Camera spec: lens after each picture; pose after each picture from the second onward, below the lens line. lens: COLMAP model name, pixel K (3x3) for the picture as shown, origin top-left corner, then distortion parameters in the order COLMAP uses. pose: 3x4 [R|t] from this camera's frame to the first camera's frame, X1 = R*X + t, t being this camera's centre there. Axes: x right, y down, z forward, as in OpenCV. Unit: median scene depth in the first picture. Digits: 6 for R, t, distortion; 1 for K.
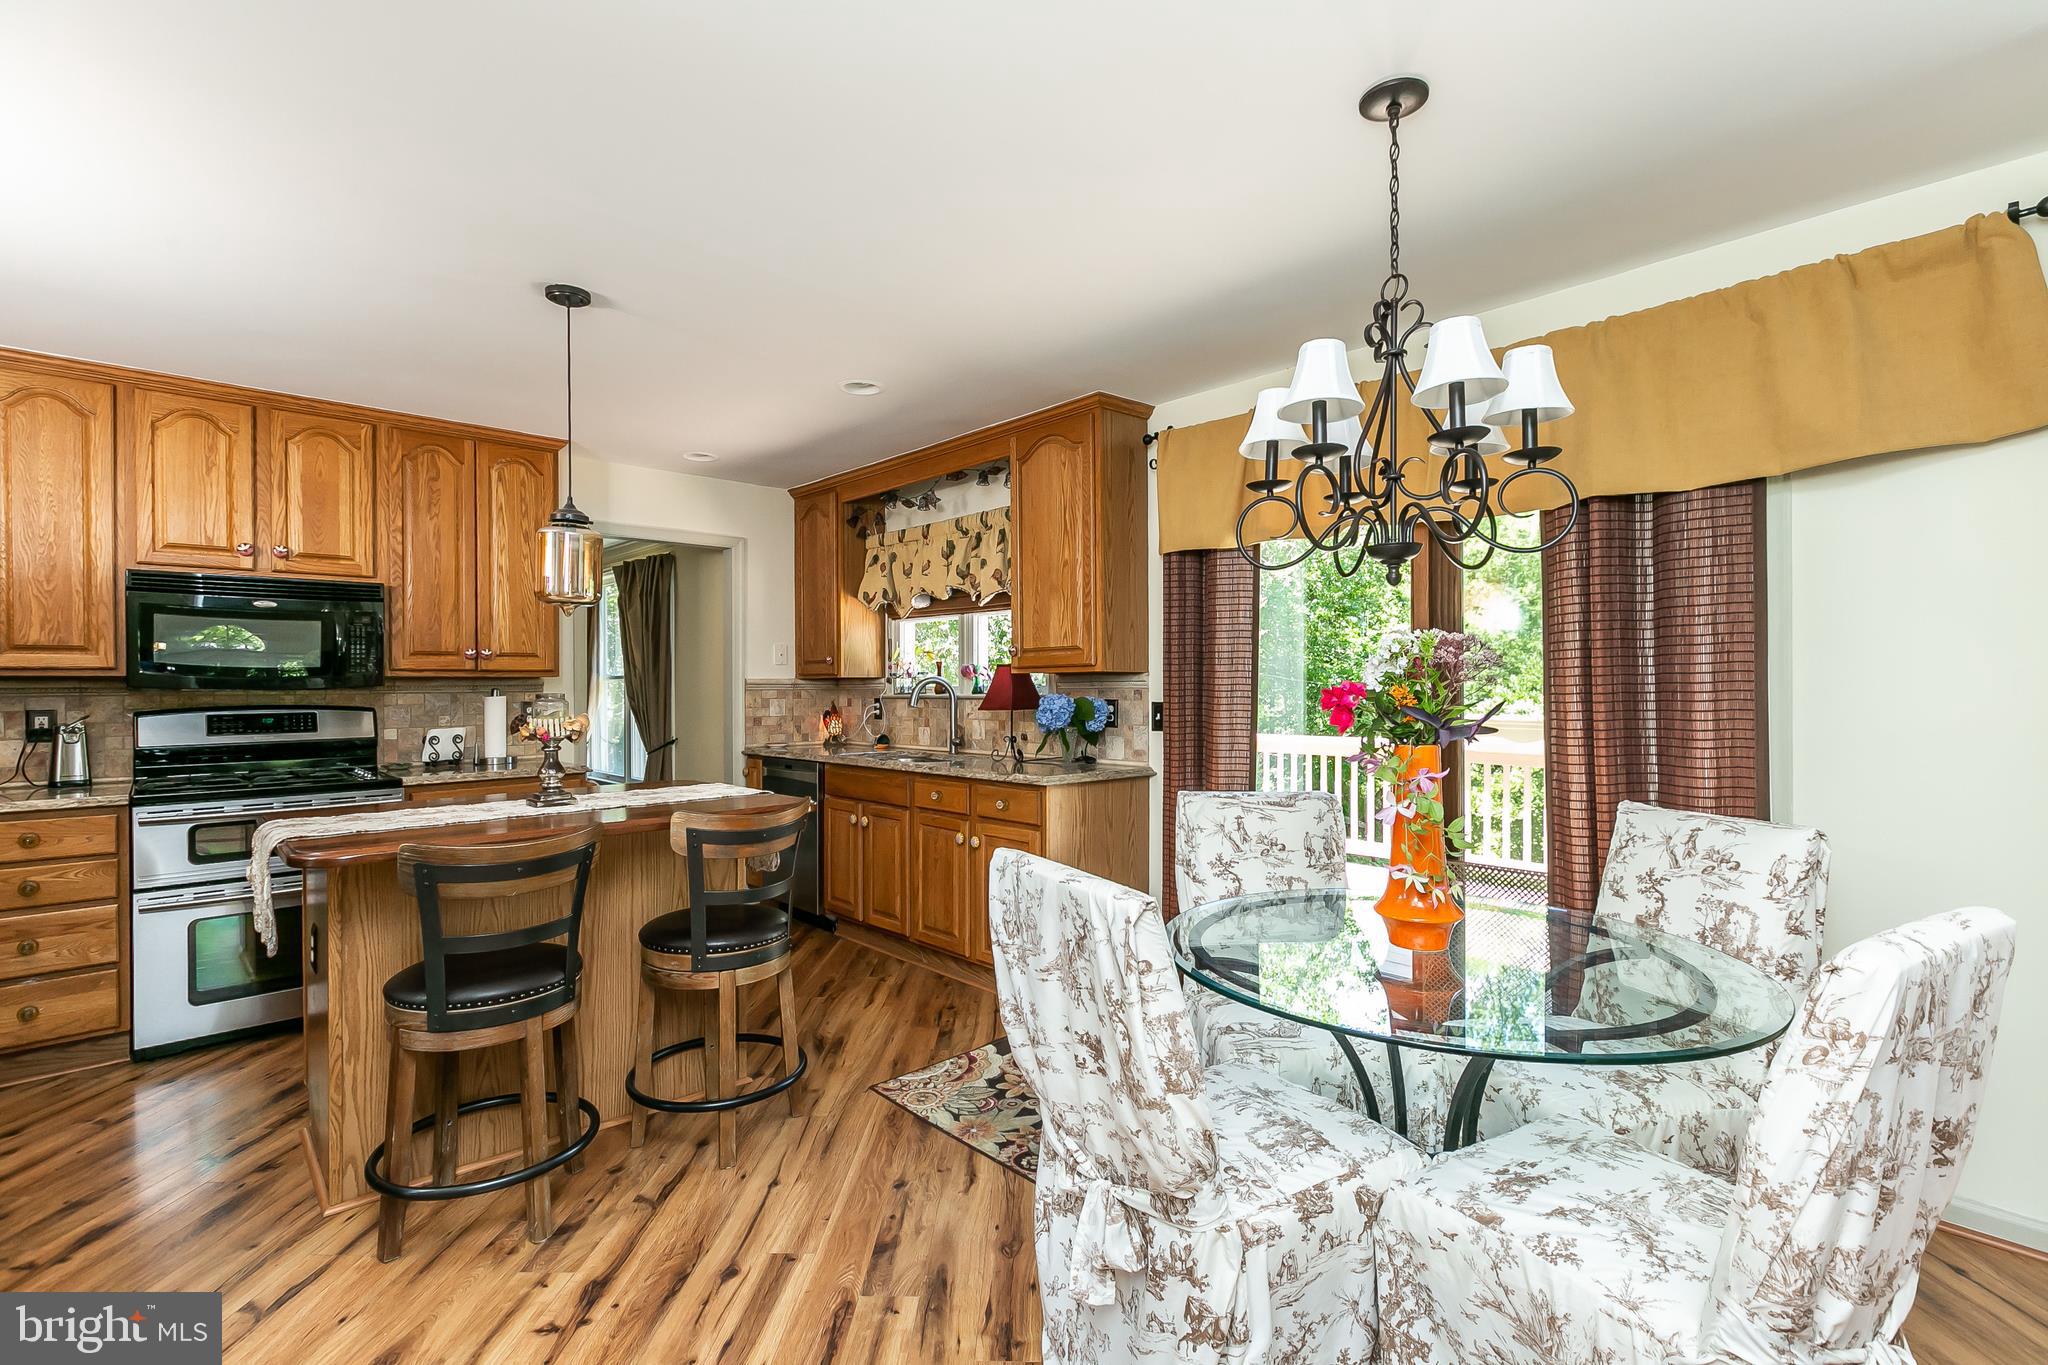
lens RADIAL K [[921.3, 0, 1026.4], [0, 921.3, 694.1], [0, 0, 1]] dist [0.000924, -0.000155]
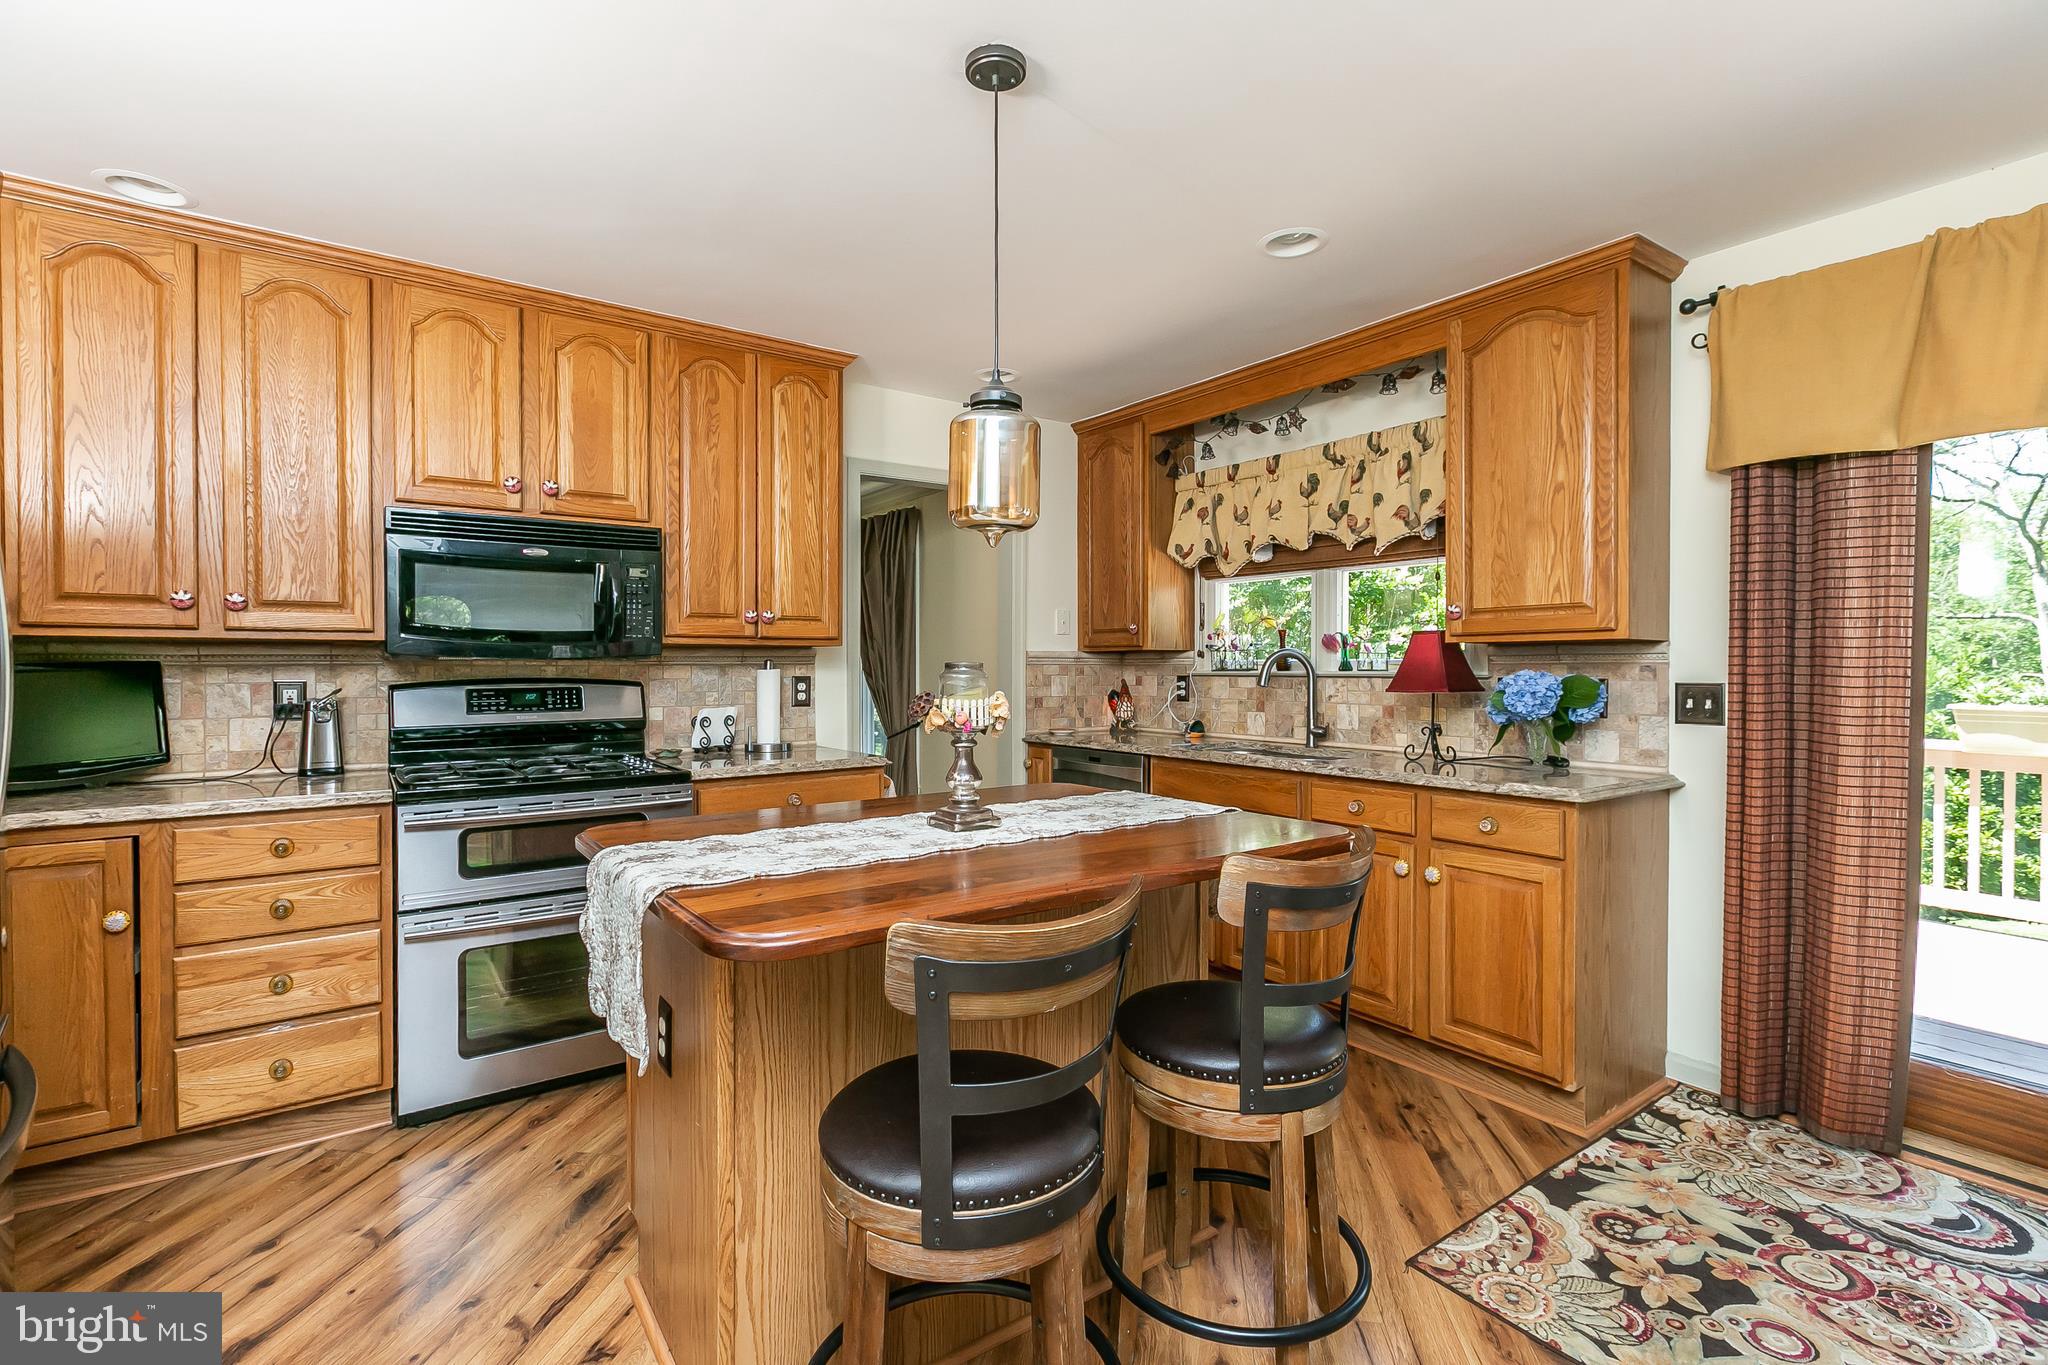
lens RADIAL K [[930.4, 0, 1024.0], [0, 930.4, 682.5], [0, 0, 1]] dist [0.001406, 0.000505]
pose [[0.990952, 0.008220, -0.133964, -0.274290], [-0.006965, 0.999927, 0.009838, 0.004894], [0.134036, -0.008816, 0.990937, 0.234926]]
